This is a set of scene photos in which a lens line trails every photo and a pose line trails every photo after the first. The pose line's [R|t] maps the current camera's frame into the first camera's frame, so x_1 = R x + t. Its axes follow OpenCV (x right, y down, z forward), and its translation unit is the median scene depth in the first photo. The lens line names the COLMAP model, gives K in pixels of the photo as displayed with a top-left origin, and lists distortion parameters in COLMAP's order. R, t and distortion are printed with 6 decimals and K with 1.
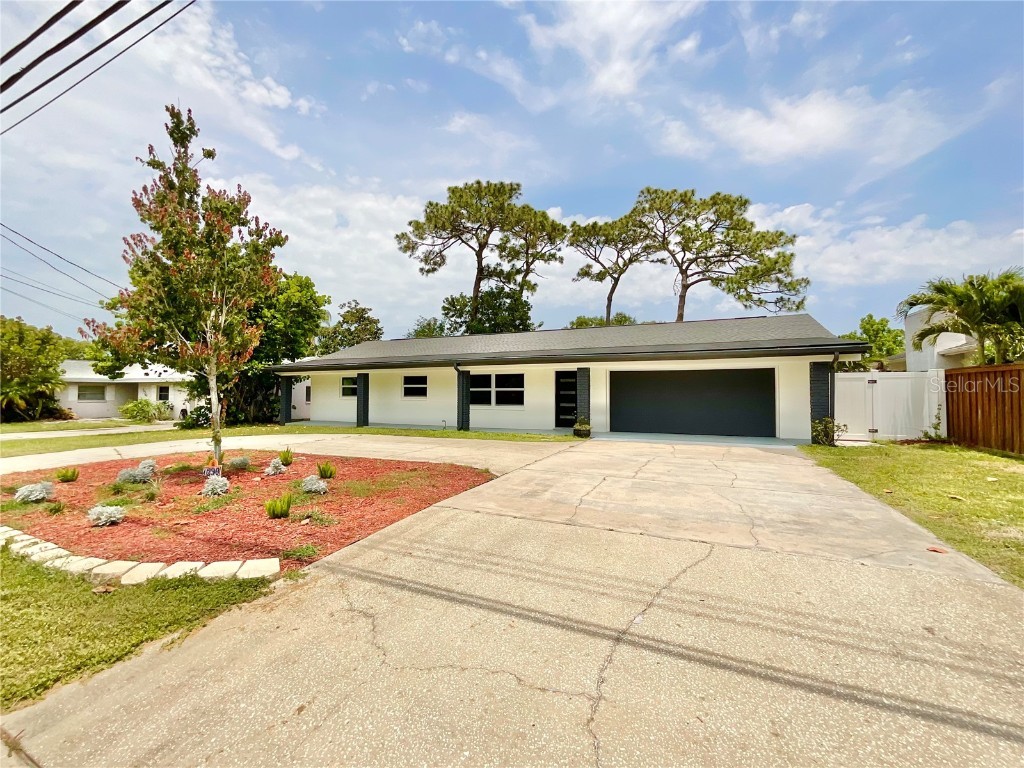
lens RADIAL K [[413.6, 0, 512.0], [0, 413.6, 384.0], [0, 0, 1]] dist [-0.002201, -0.000356]
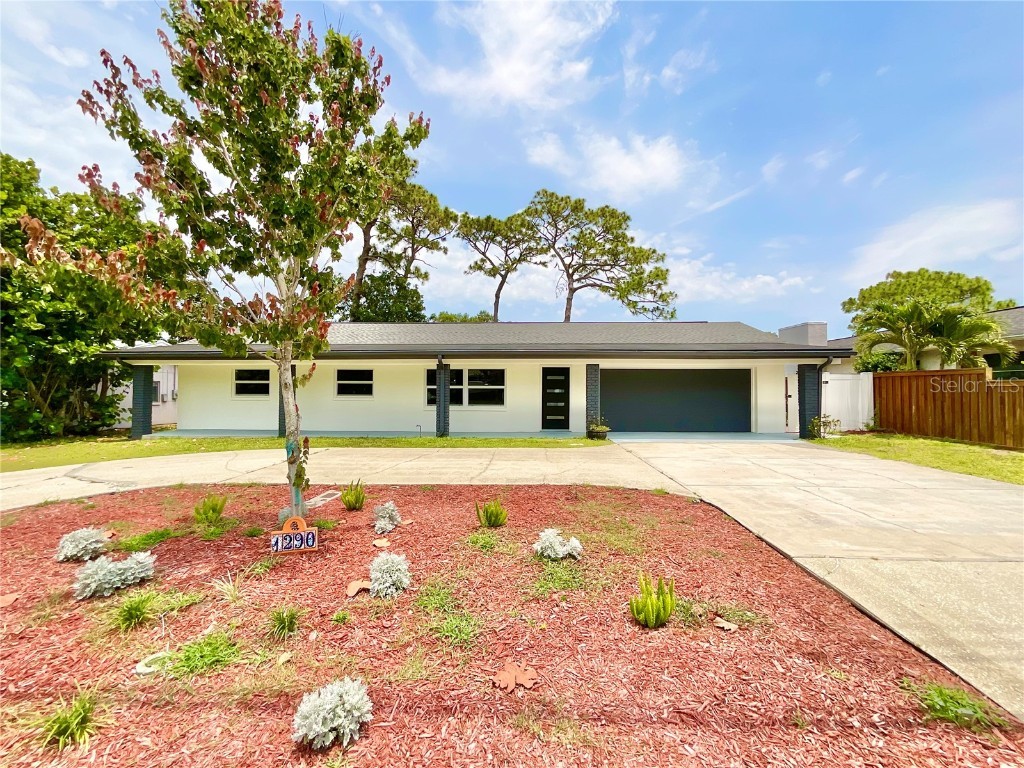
lens RADIAL K [[413.4, 0, 512.1], [0, 413.4, 387.3], [0, 0, 1]] dist [0.002526, 0.000178]
pose [[0.927483, 0.004057, 0.373842, -0.137283], [-0.009484, 0.999875, 0.012678, 0.000912], [-0.373744, -0.015304, 0.927406, 0.082962]]
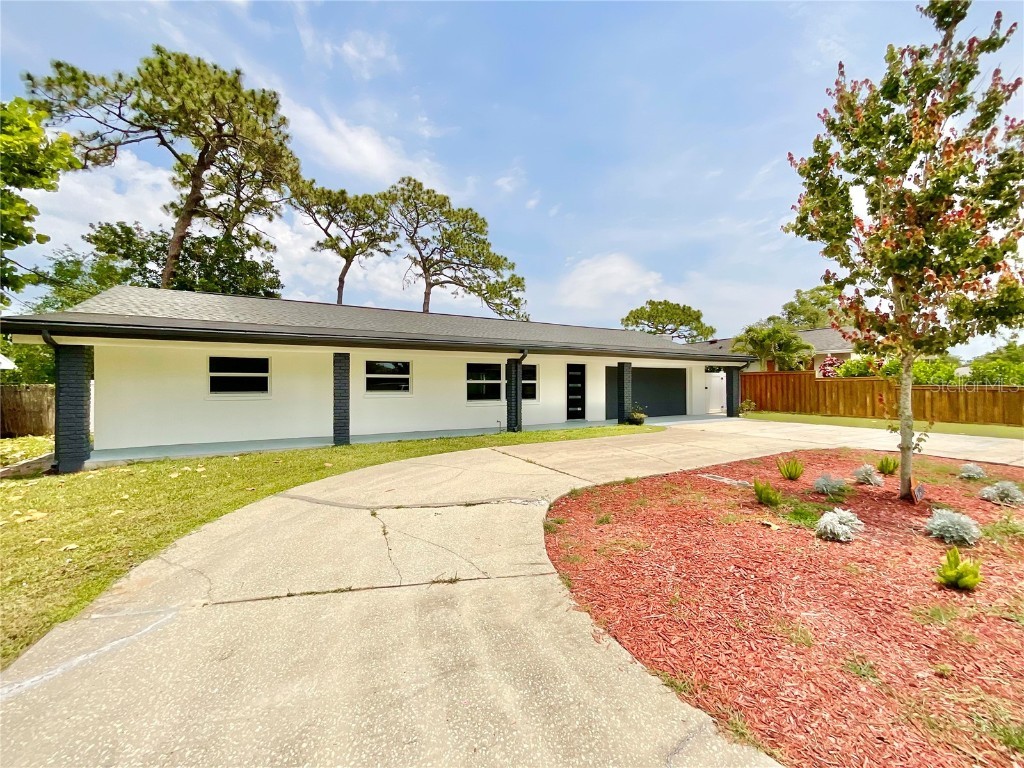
lens RADIAL K [[413.6, 0, 512.0], [0, 413.6, 384.0], [0, 0, 1]] dist [-0.002201, -0.000356]
pose [[0.587074, -0.000018, 0.809533, -0.361458], [-0.013540, 0.999860, 0.009841, 0.004560], [-0.809420, -0.016739, 0.586992, 0.239828]]
